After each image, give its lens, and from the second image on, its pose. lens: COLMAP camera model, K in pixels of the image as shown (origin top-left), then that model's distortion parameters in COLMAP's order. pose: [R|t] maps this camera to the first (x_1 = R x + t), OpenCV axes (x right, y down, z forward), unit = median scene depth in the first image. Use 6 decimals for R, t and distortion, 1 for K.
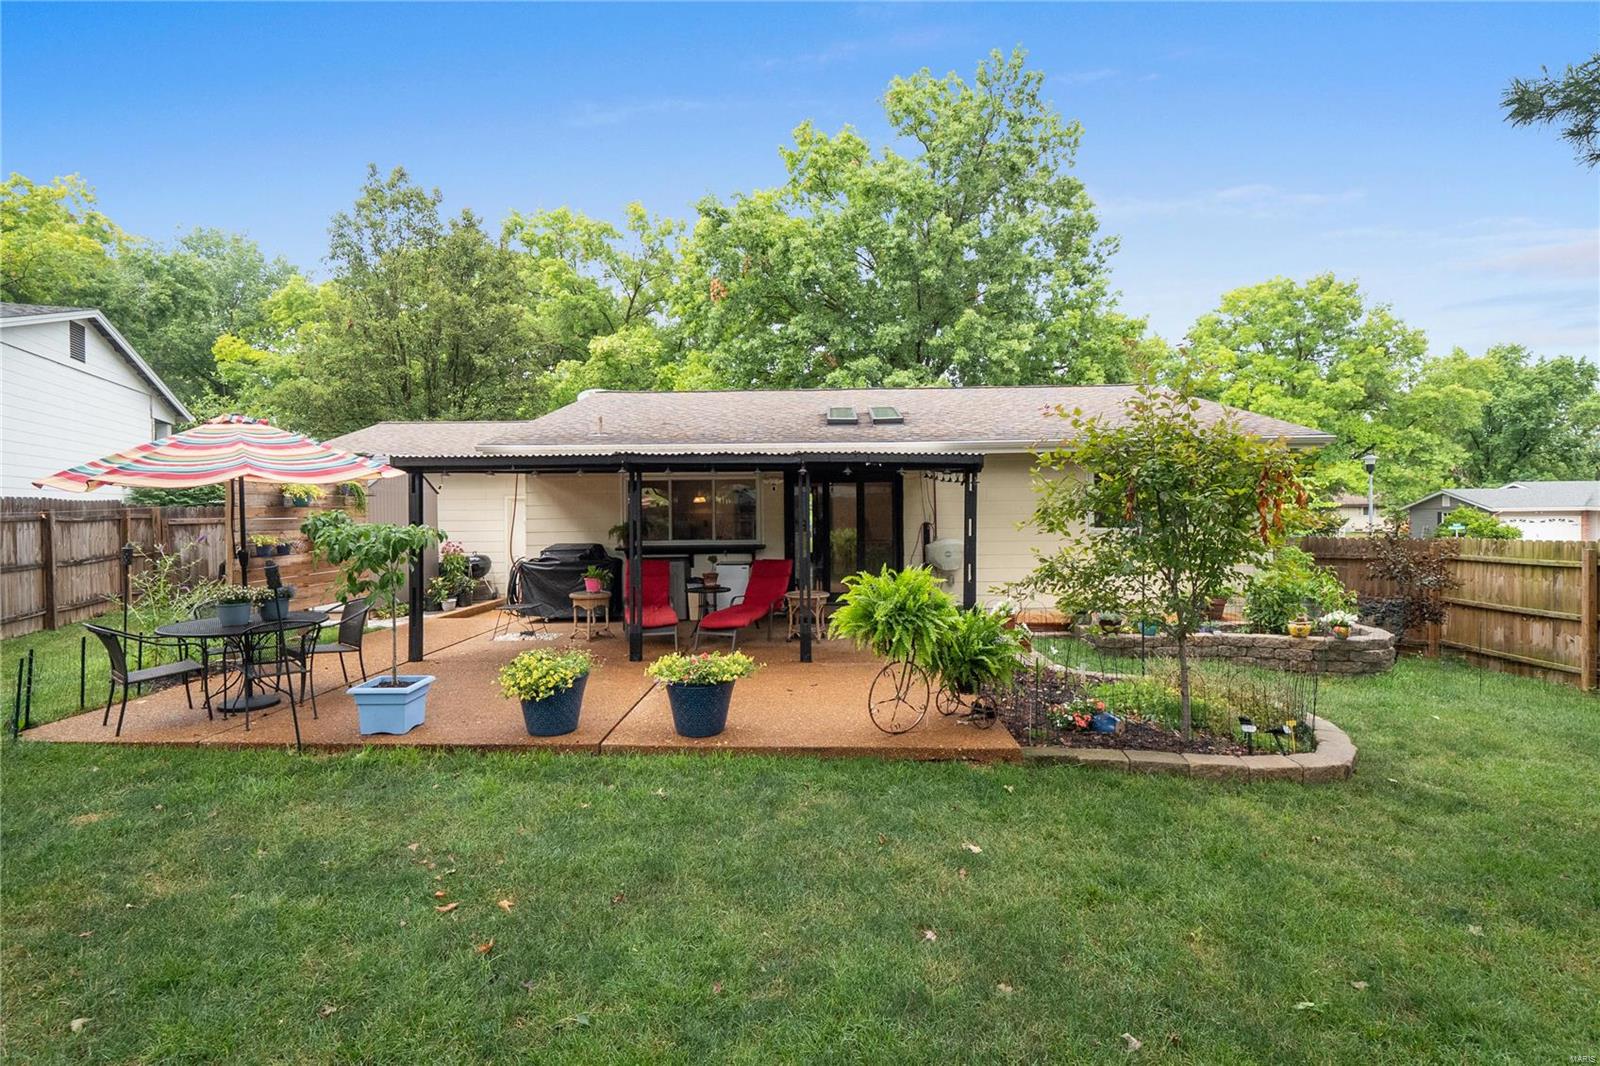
lens RADIAL K [[740.1, 0, 794.8], [0, 740.1, 522.1], [0, 0, 1]] dist [-0.015056, 0.000330]
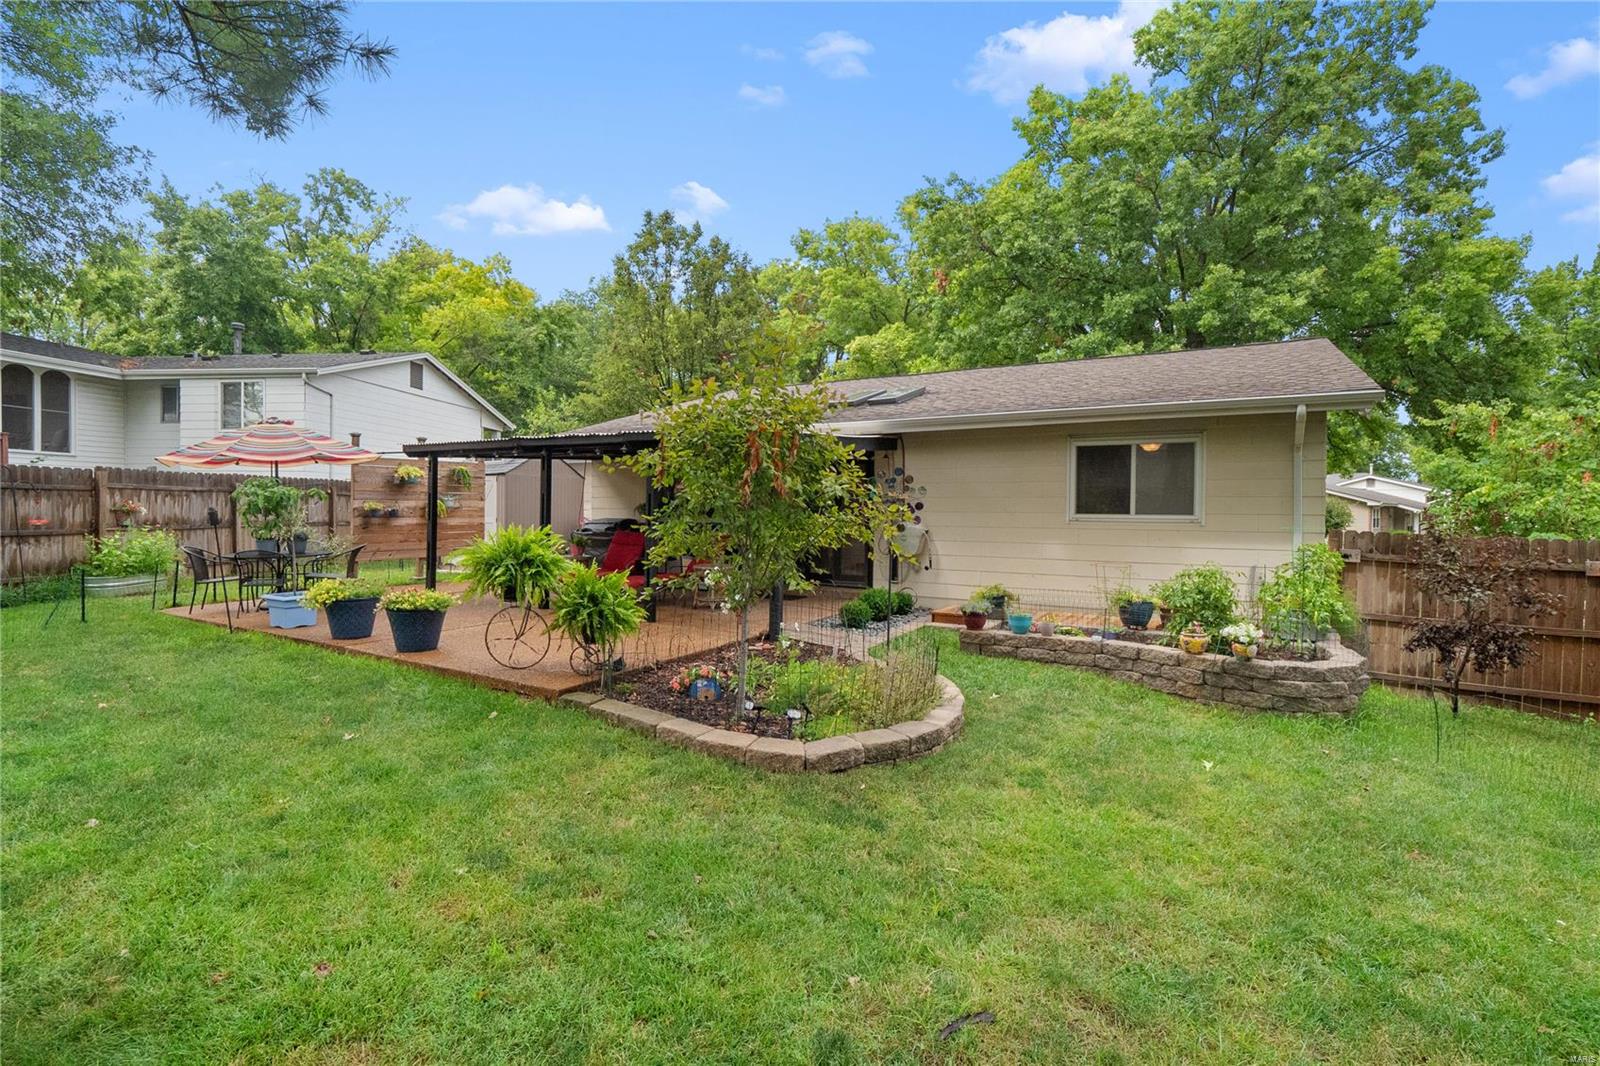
lens RADIAL K [[740.1, 0, 794.8], [0, 740.1, 522.1], [0, 0, 1]] dist [-0.015056, 0.000330]
pose [[0.878193, 0.025815, -0.477610, 0.378935], [-0.023251, 0.999666, 0.011279, 0.011022], [0.477742, 0.001200, 0.878500, 0.065989]]
